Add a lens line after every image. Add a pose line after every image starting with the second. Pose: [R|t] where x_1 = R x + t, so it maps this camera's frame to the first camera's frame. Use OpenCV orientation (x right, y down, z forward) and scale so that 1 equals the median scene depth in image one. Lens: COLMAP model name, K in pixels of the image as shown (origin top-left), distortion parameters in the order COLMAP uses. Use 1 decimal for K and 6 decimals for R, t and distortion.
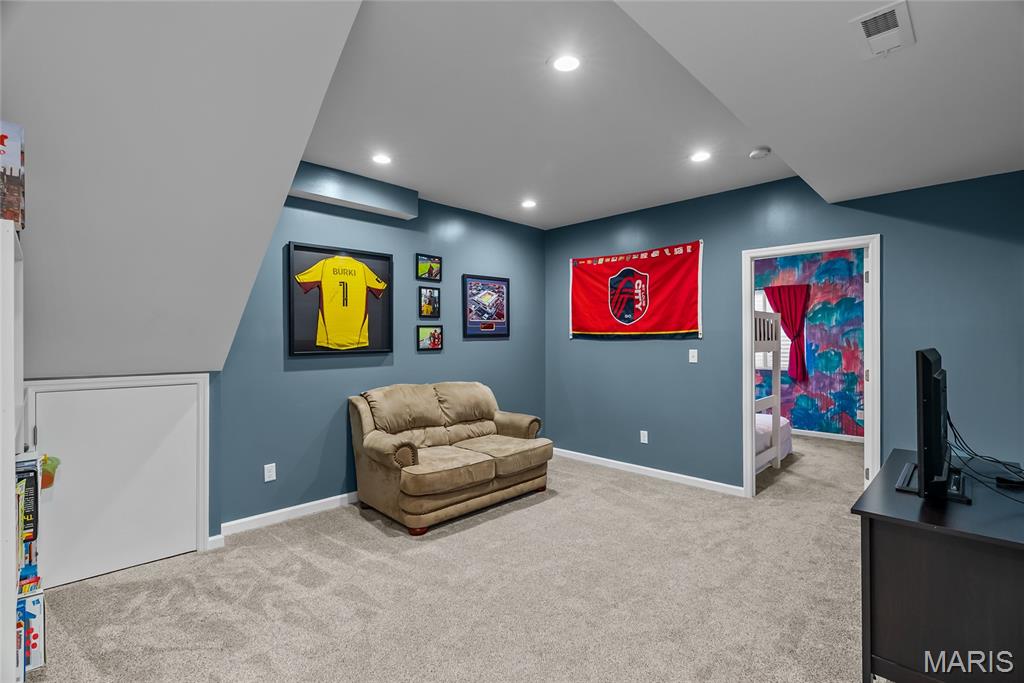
lens RADIAL K [[474.2, 0, 512.0], [0, 474.2, 341.5], [0, 0, 1]] dist [0.014605, -0.000006]
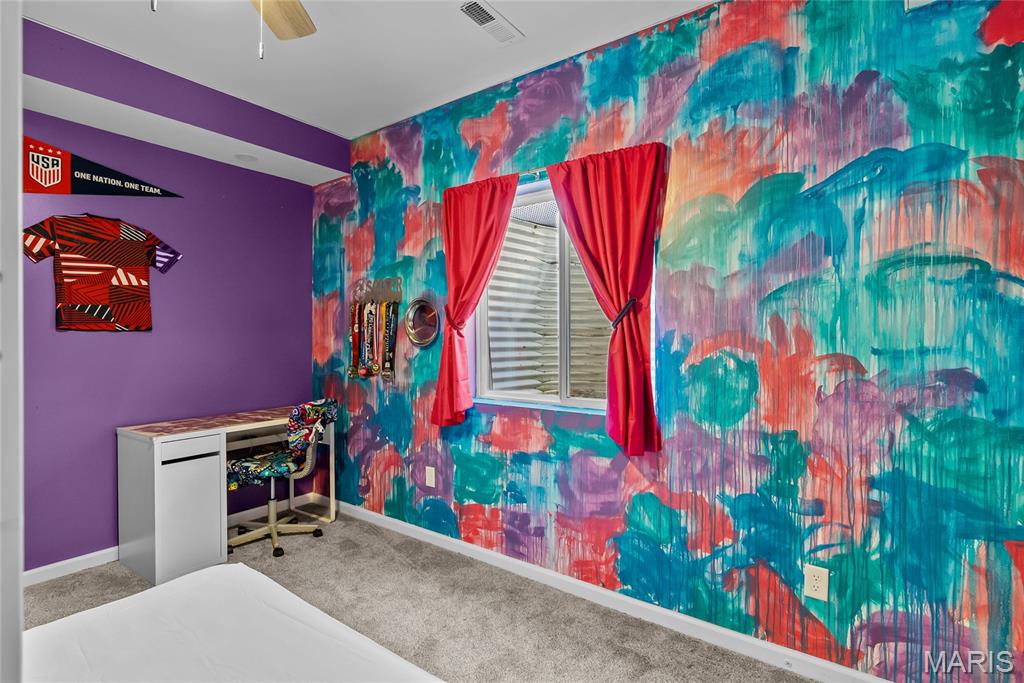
lens RADIAL K [[488.7, 0, 512.0], [0, 488.7, 341.5], [0, 0, 1]] dist [-0.000849, -0.000128]
pose [[0.987973, -0.002549, 0.154604, 0.482498], [0.000059, 0.999870, 0.016110, 0.004676], [-0.154625, -0.015907, 0.987845, 0.709116]]
